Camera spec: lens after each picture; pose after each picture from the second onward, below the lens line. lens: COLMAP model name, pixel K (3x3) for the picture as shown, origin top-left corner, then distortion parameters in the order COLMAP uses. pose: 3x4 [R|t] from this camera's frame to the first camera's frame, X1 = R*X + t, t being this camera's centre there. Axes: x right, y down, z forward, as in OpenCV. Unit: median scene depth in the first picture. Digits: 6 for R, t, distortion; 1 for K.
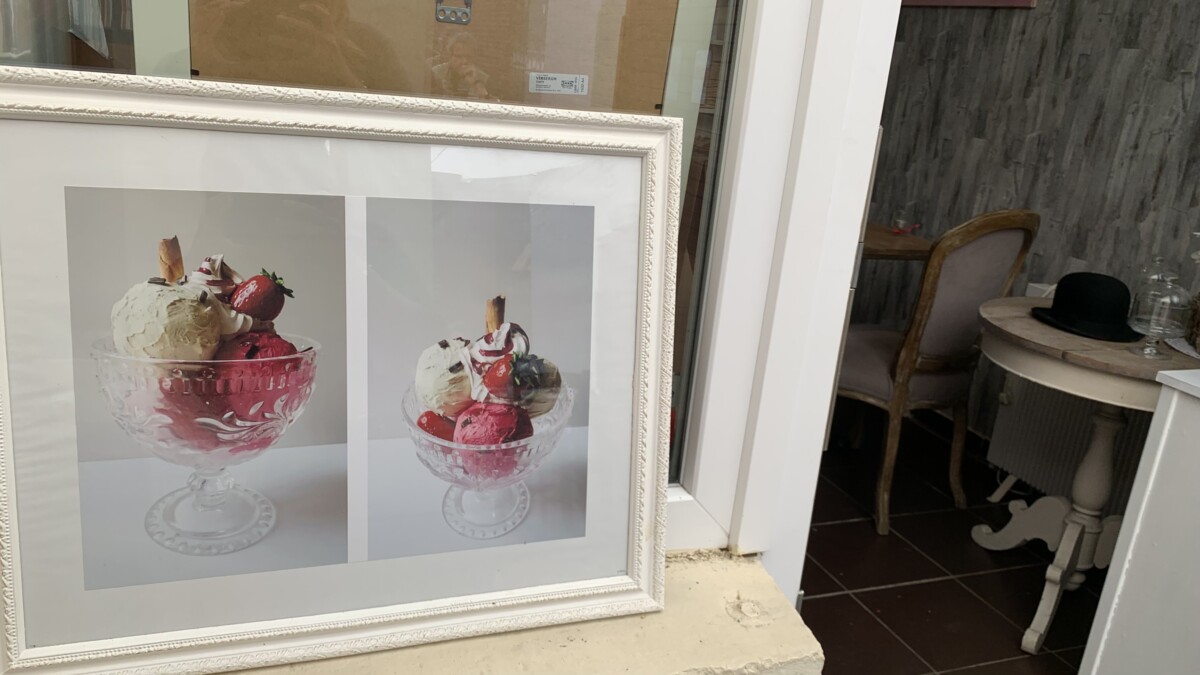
lens RADIAL K [[925.4, 0, 599.6], [0, 925.4, 342.7], [0, 0, 1]] dist [0.022638, -0.039494]
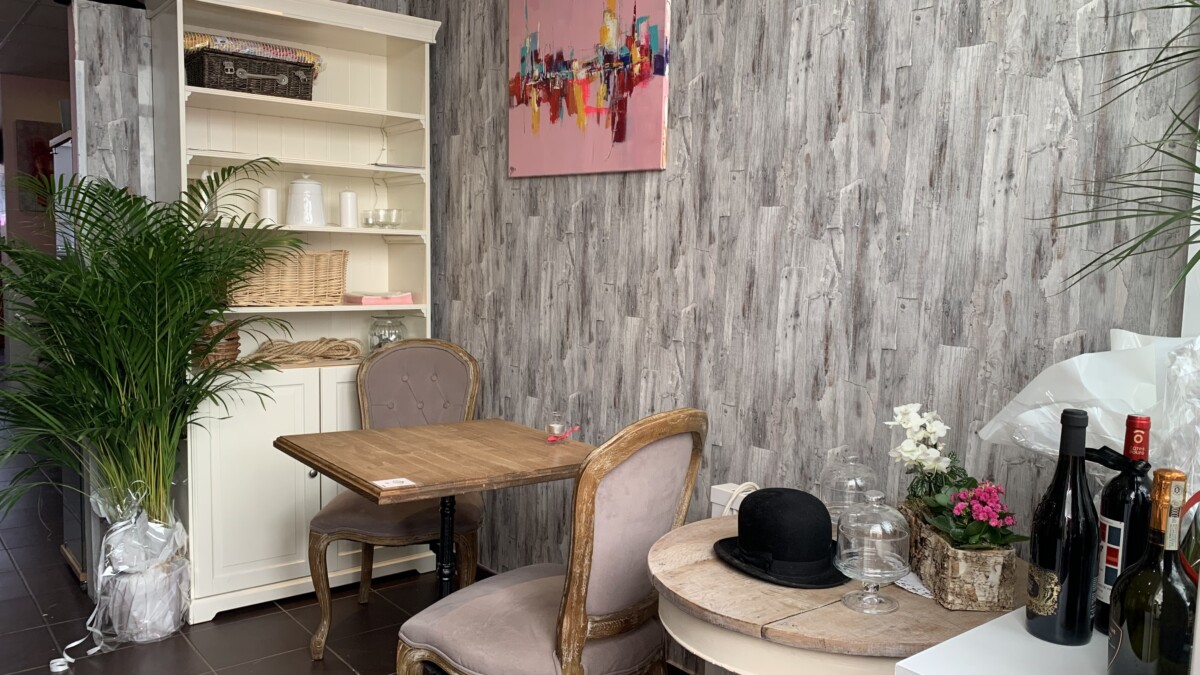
lens RADIAL K [[925.4, 0, 595.9], [0, 925.4, 335.3], [0, 0, 1]] dist [0.022638, -0.039494]
pose [[0.950296, -0.093443, 0.296996, 0.139335], [0.150481, 0.972932, -0.175381, -0.067478], [-0.272569, 0.211356, 0.938635, 0.240486]]
